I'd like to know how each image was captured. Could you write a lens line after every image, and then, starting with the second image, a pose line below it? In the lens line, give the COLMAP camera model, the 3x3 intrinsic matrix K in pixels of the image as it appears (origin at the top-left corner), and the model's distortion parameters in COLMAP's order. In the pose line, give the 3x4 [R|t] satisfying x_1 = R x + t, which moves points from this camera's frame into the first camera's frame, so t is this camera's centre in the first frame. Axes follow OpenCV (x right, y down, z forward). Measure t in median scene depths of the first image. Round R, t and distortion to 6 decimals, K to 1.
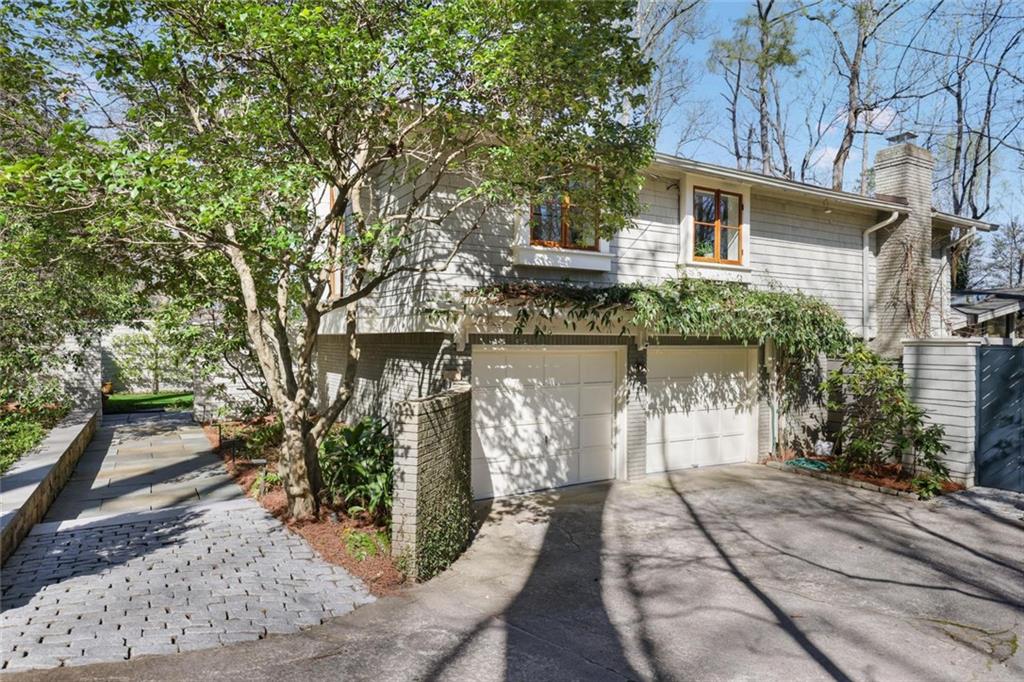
lens RADIAL K [[611.6, 0, 465.8], [0, 611.6, 335.2], [0, 0, 1]] dist [-0.002272, -0.007715]
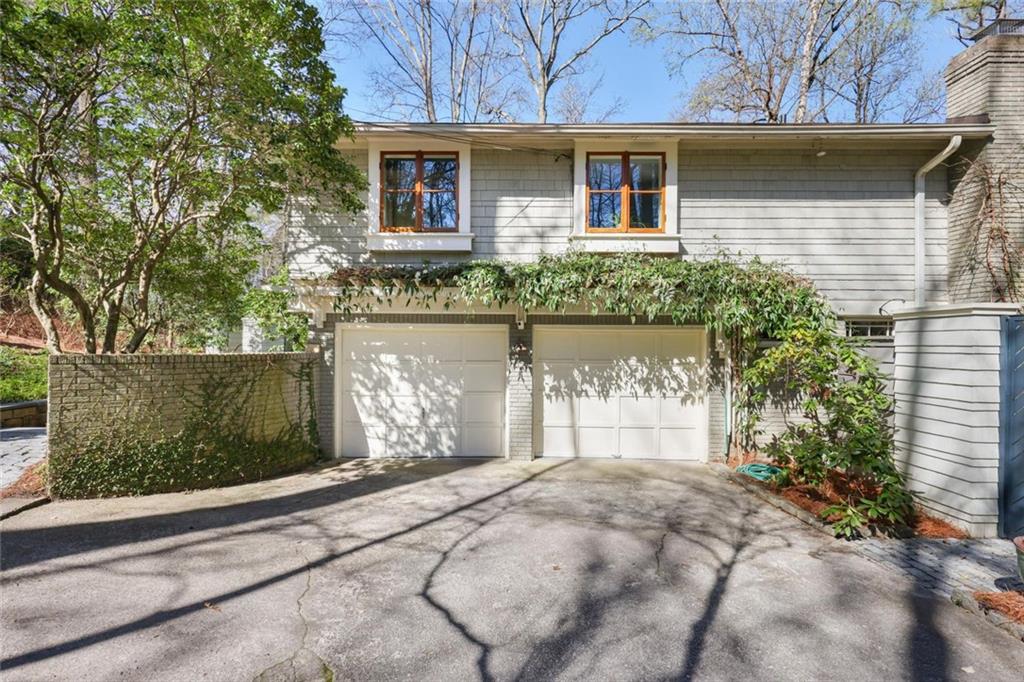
lens RADIAL K [[464.6, 0, 510.6], [0, 464.6, 346.2], [0, 0, 1]] dist [-0.011527, 0.003273]
pose [[0.869339, -0.002789, -0.494208, 0.683482], [0.001170, 0.999993, -0.003587, 0.057377], [0.494214, 0.002540, 0.869336, 0.367705]]
